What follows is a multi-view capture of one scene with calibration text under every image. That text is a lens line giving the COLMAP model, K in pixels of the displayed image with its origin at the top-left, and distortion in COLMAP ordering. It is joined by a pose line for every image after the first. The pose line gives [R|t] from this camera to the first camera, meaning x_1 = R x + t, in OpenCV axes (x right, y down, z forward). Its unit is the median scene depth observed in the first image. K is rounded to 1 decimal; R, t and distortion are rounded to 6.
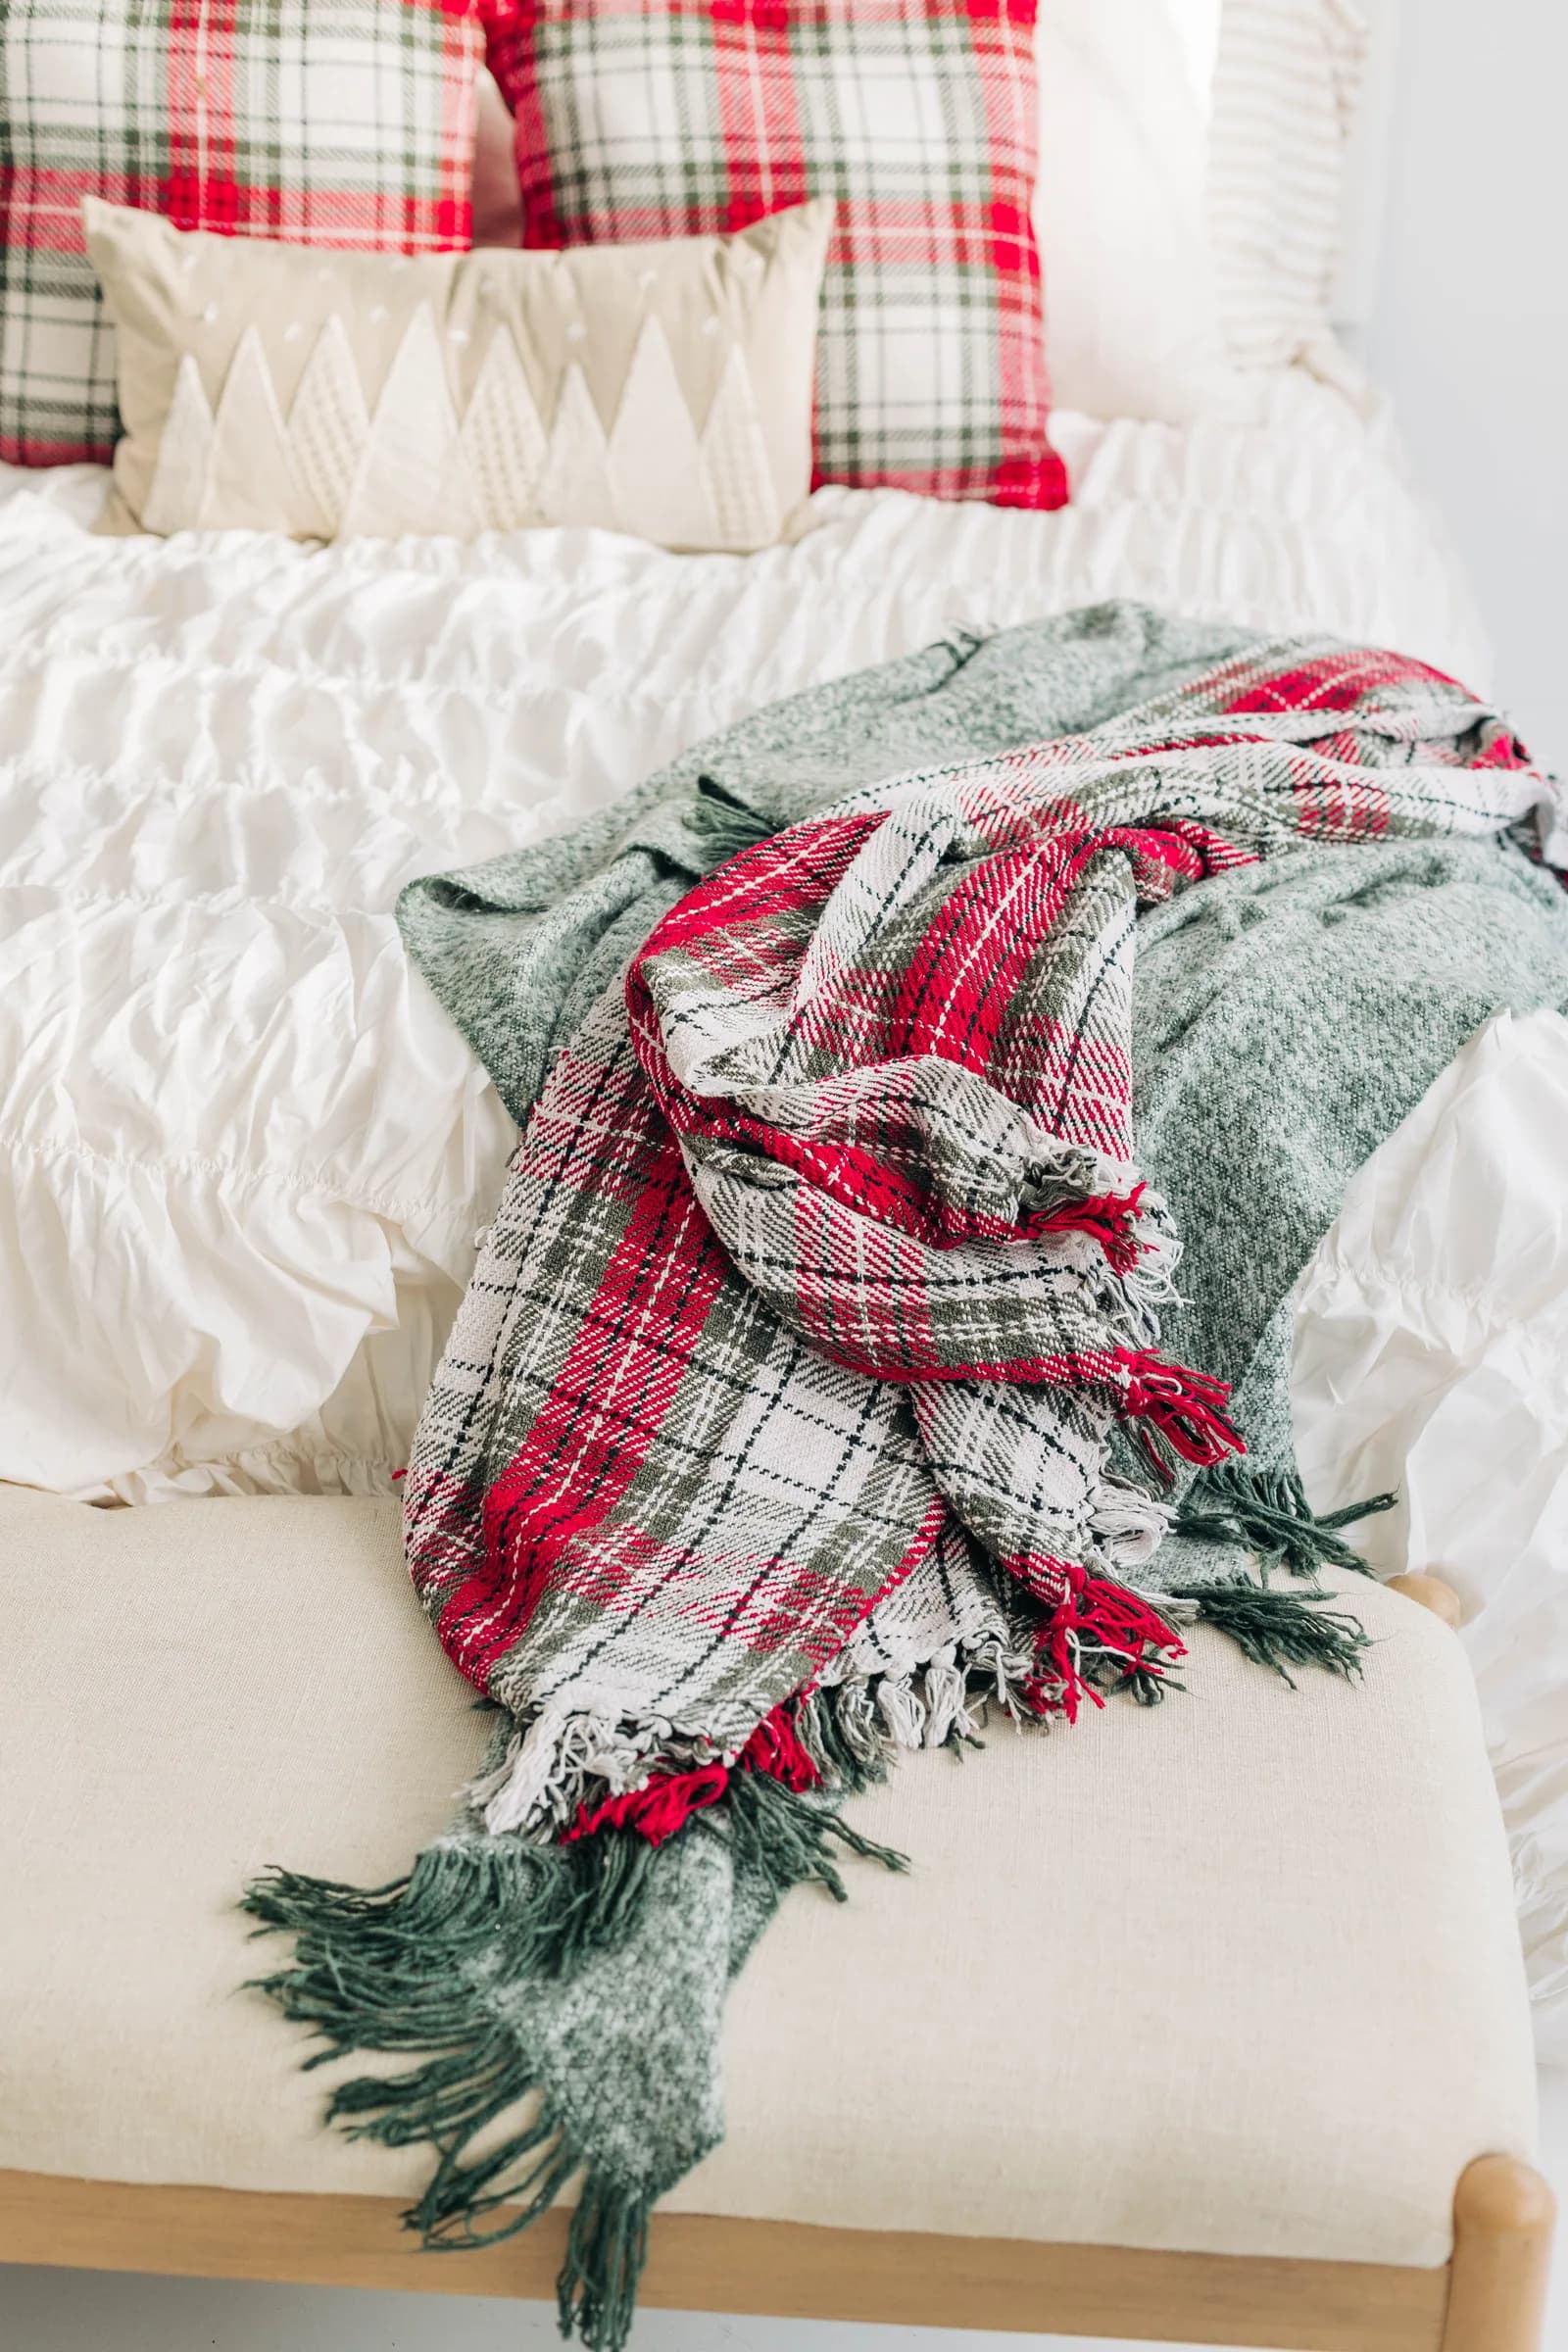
lens RADIAL K [[3408.9, 0, 784.0], [0, 3408.9, 1176.0], [0, 0, 1]] dist [-0.013218, -0.062655]
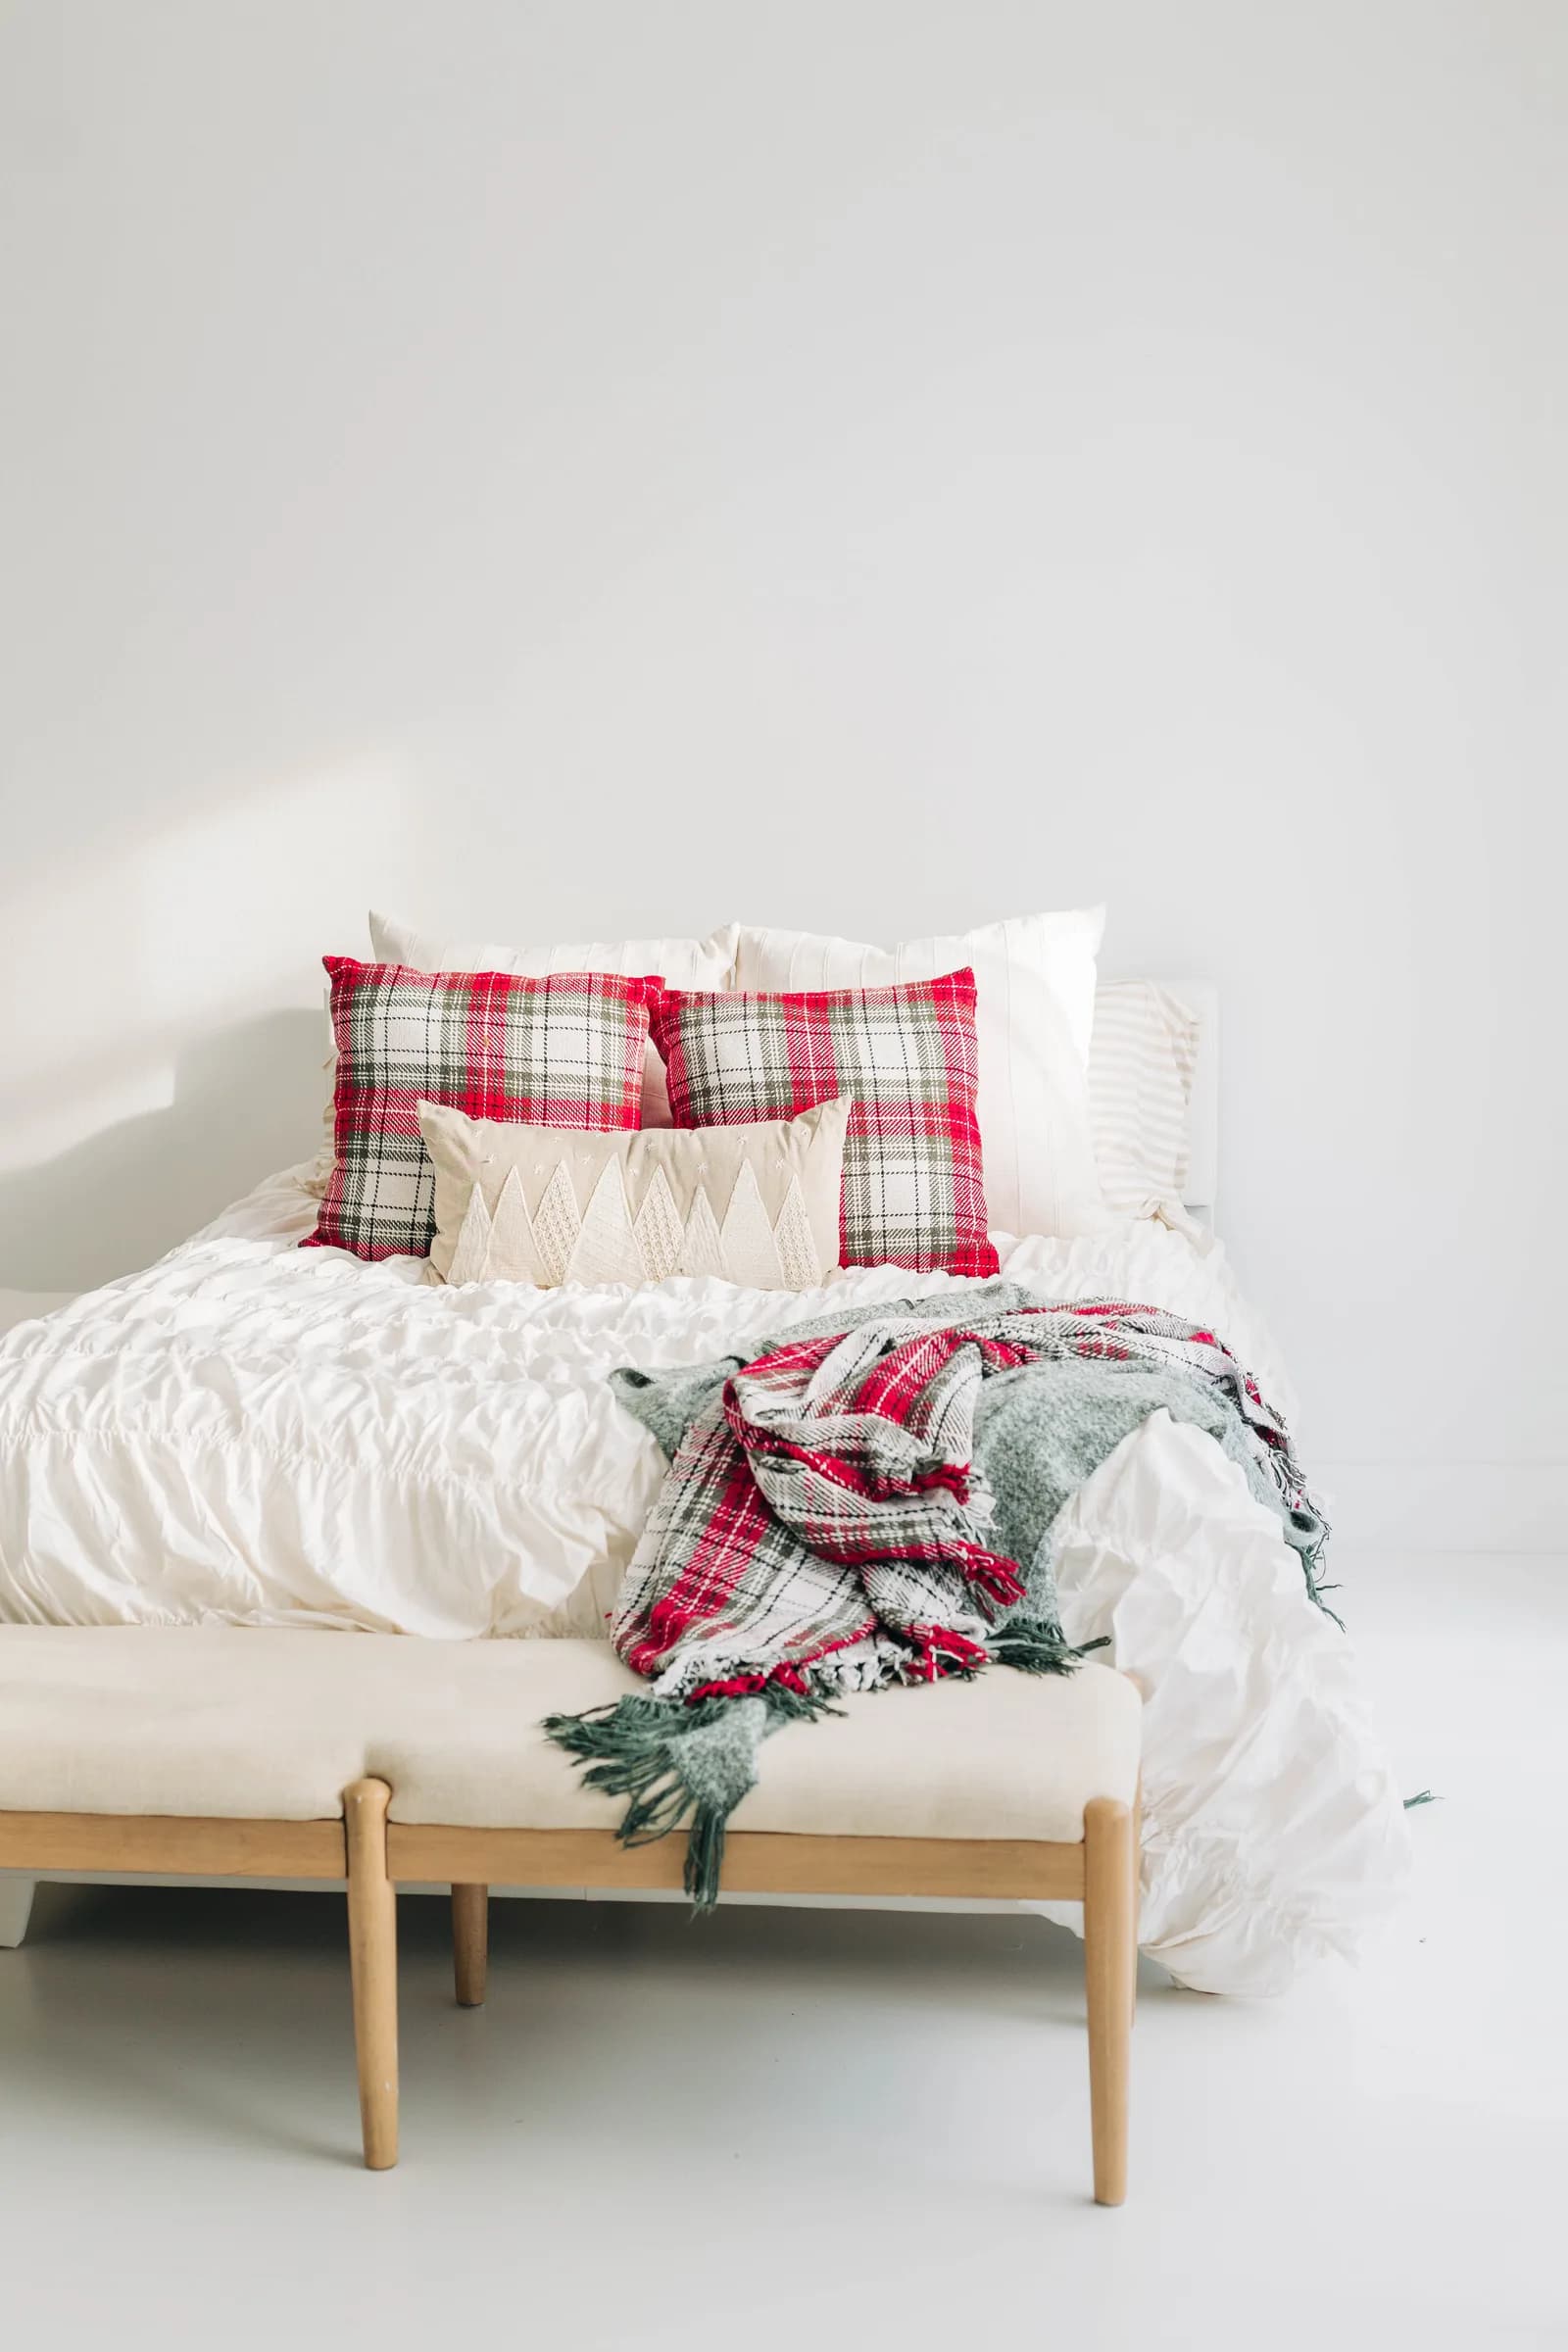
lens RADIAL K [[3408.9, 0, 784.0], [0, 3408.9, 1176.0], [0, 0, 1]] dist [-0.013218, -0.062655]
pose [[0.999311, -0.010283, -0.035676, 0.061714], [-0.001820, 0.946164, -0.323683, 0.465632], [0.037084, 0.323525, 0.945493, -0.930249]]
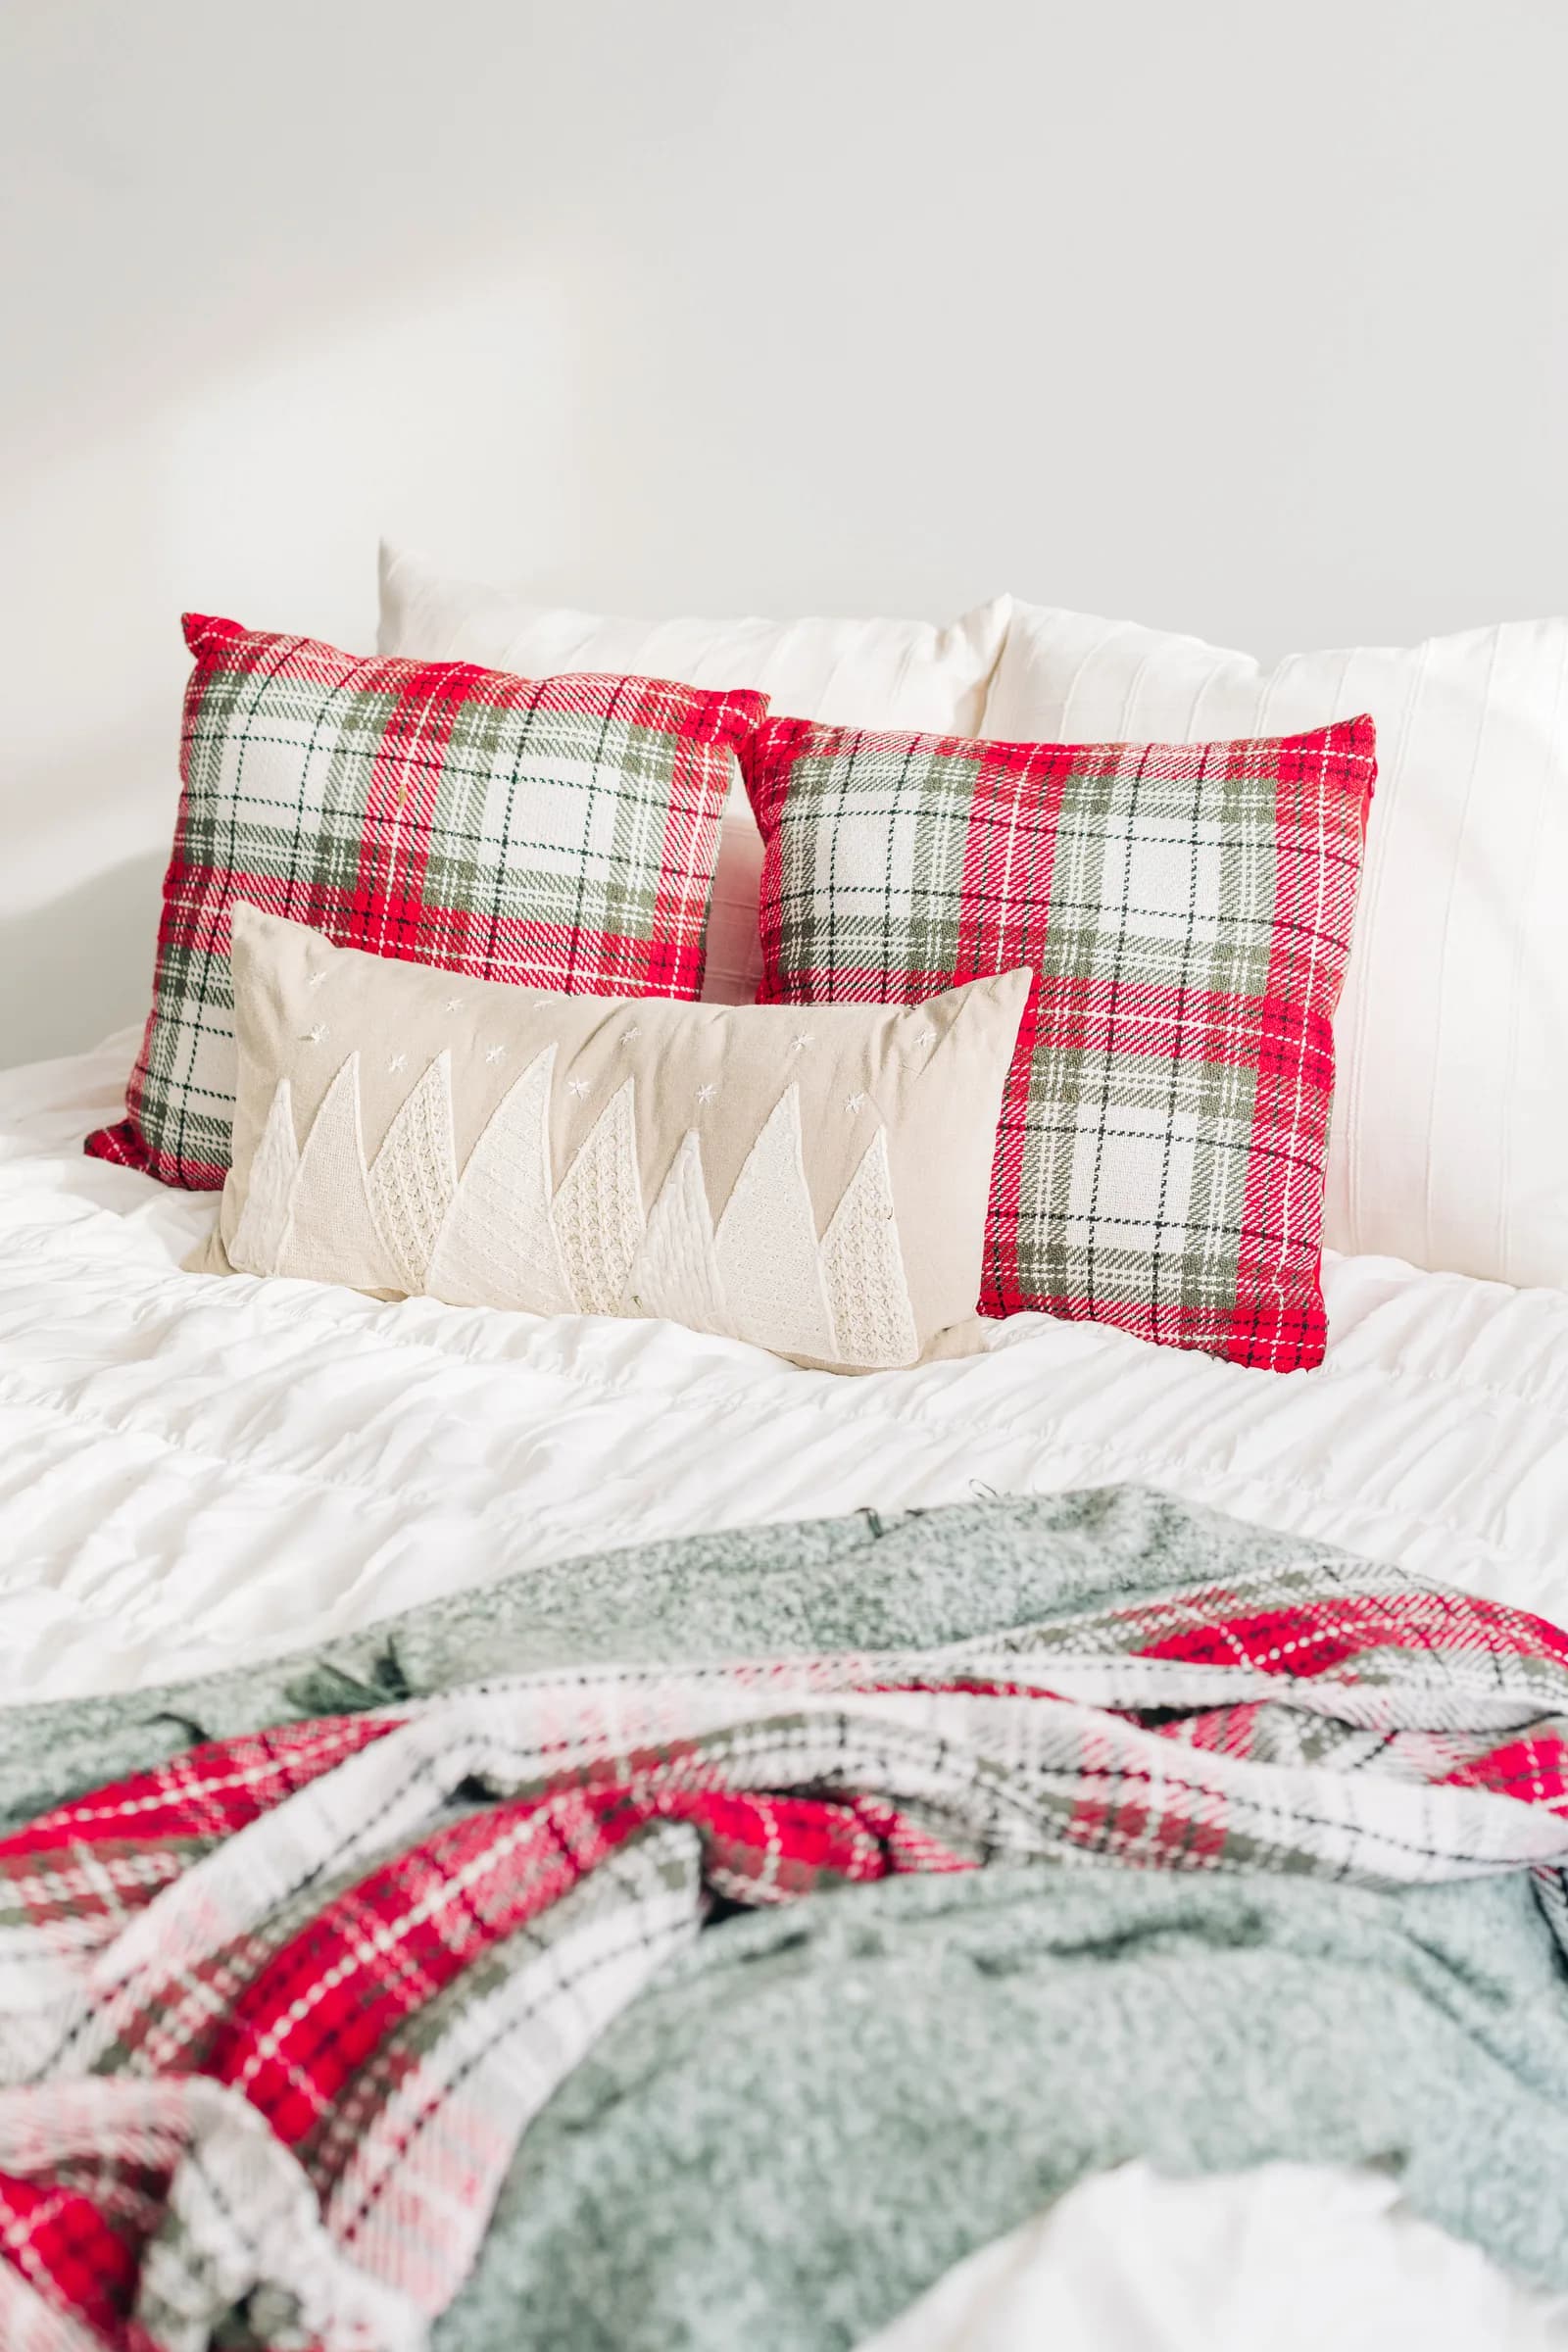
lens RADIAL K [[3416.6, 0, 734.5], [0, 3416.6, 1181.6], [0, 0, 1]] dist [-0.004690, -0.072996]
pose [[0.940700, 0.101116, -0.323819, 0.330900], [-0.172506, 0.964499, -0.199957, -0.086703], [0.292105, 0.243960, 0.924748, 0.329666]]
